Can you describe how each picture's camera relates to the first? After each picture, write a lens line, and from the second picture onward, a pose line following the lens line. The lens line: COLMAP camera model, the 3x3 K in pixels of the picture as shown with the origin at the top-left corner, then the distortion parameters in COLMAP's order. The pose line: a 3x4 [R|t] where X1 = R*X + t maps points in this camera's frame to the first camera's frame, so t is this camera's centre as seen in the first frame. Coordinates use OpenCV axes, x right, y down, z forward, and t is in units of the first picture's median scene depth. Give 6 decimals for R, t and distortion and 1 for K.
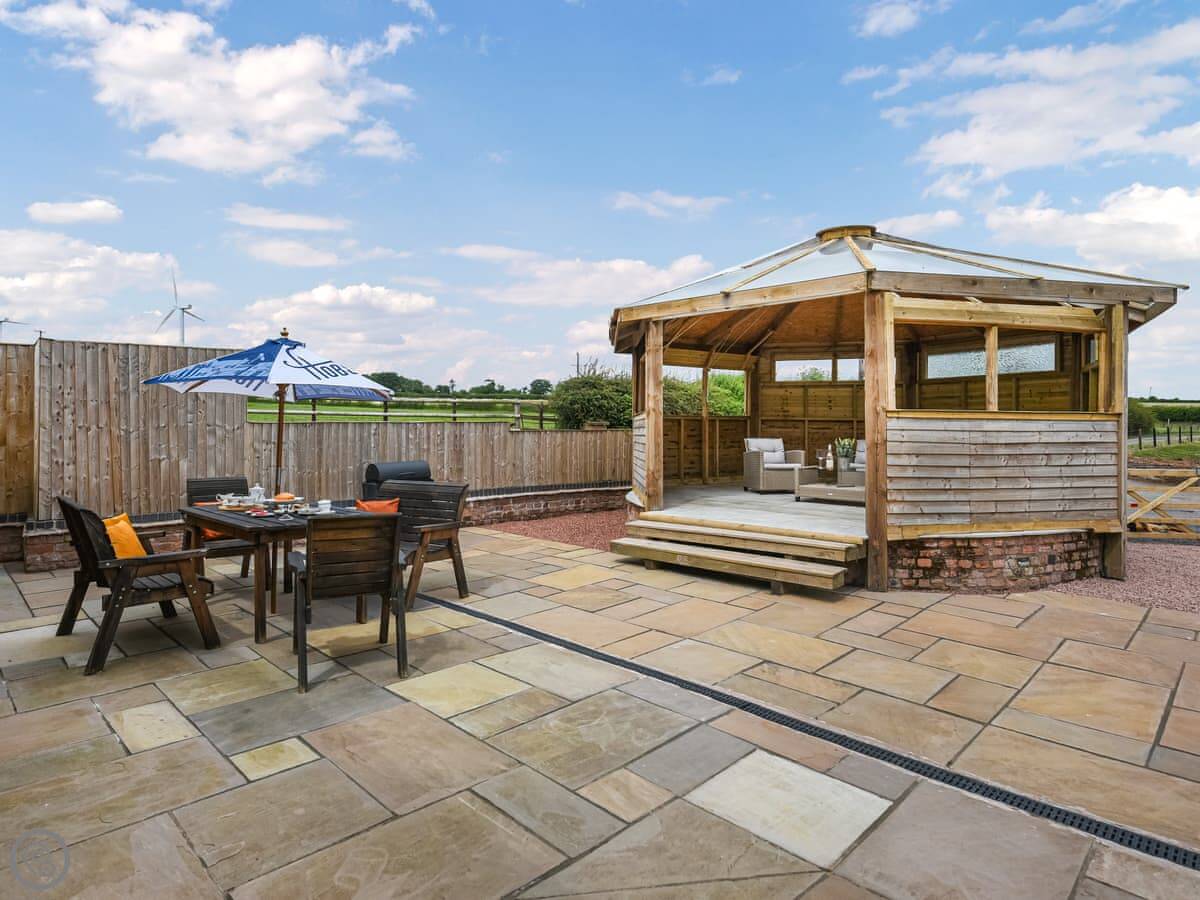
lens RADIAL K [[685.4, 0, 567.6], [0, 685.4, 425.6], [0, 0, 1]] dist [-0.005227, -0.001227]
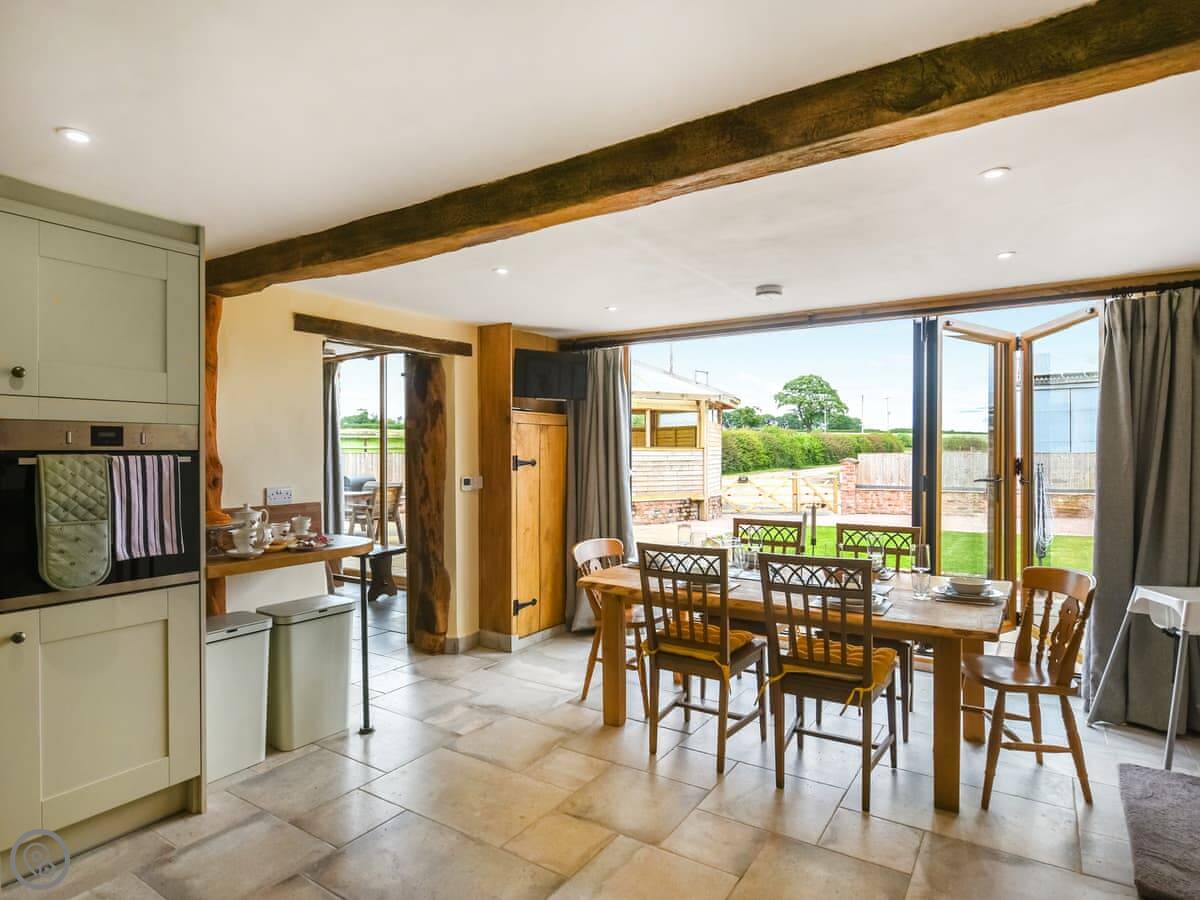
lens RADIAL K [[688.6, 0, 573.5], [0, 688.6, 456.6], [0, 0, 1]] dist [-0.001985, 0.001528]
pose [[0.977979, -0.006242, 0.208610, -0.086285], [0.005443, 0.999976, 0.004401, -0.000628], [-0.208632, -0.003169, 0.977989, -1.033651]]
